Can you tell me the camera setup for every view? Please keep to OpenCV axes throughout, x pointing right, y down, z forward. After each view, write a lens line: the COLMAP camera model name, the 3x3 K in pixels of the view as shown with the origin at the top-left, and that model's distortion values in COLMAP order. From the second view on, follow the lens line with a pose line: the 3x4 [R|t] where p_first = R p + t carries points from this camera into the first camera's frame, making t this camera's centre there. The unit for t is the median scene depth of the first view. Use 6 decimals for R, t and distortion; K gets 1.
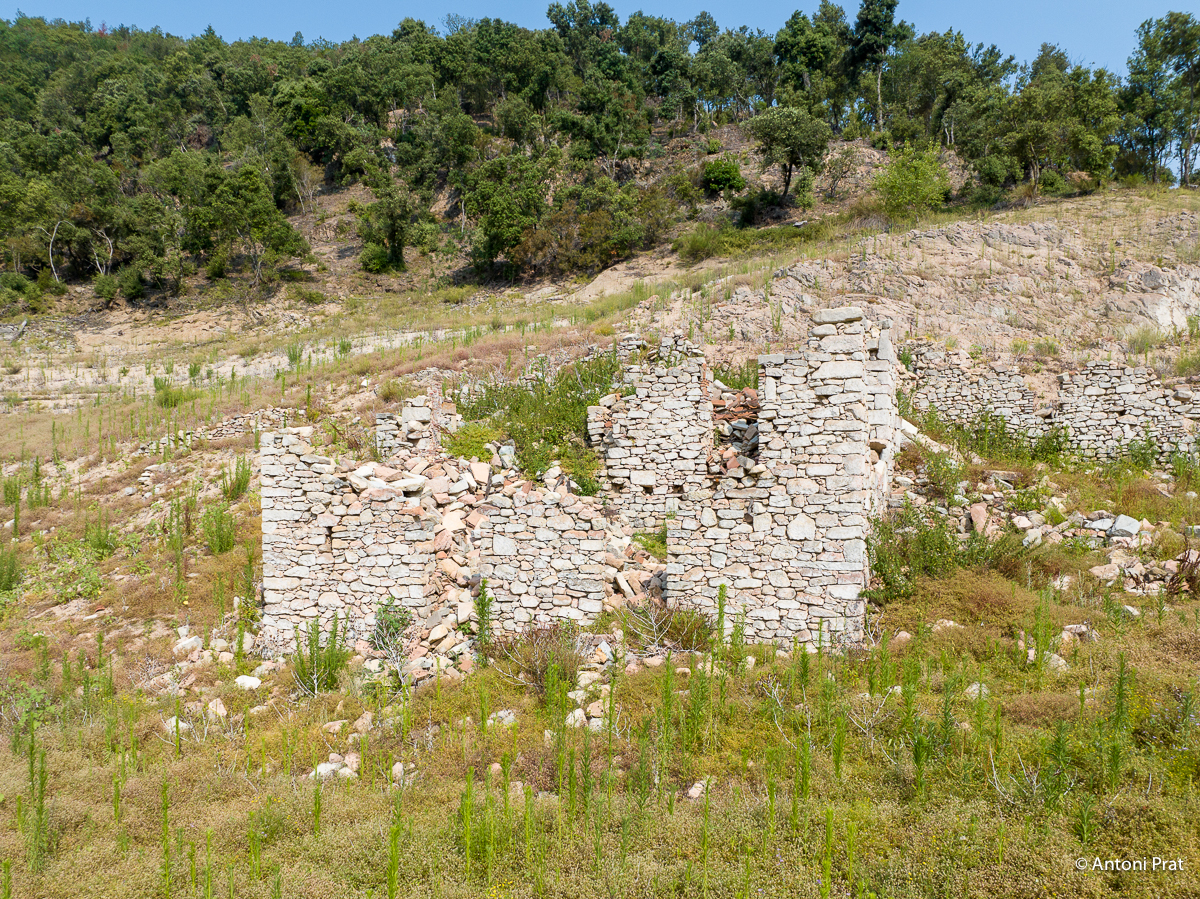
lens RADIAL K [[1011.0, 0, 596.9], [0, 1011.0, 538.2], [0, 0, 1]] dist [-0.013729, -0.052958]
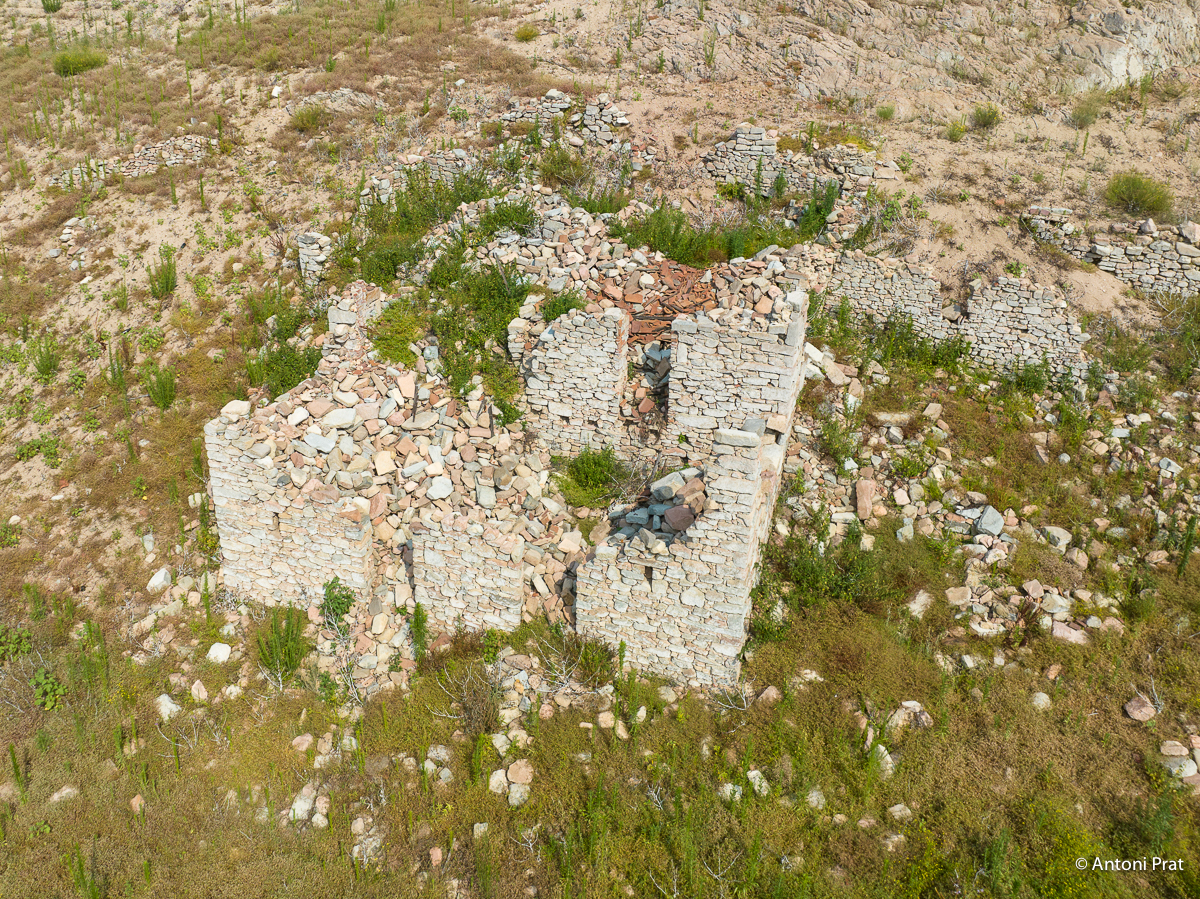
lens RADIAL K [[1049.8, 0, 523.8], [0, 1049.8, 335.4], [0, 0, 1]] dist [-0.013799, -0.047174]
pose [[0.999994, -0.003274, -0.001440, 0.009052], [0.003571, 0.936615, 0.350342, -0.526629], [0.000202, -0.350345, 0.936621, -0.011097]]
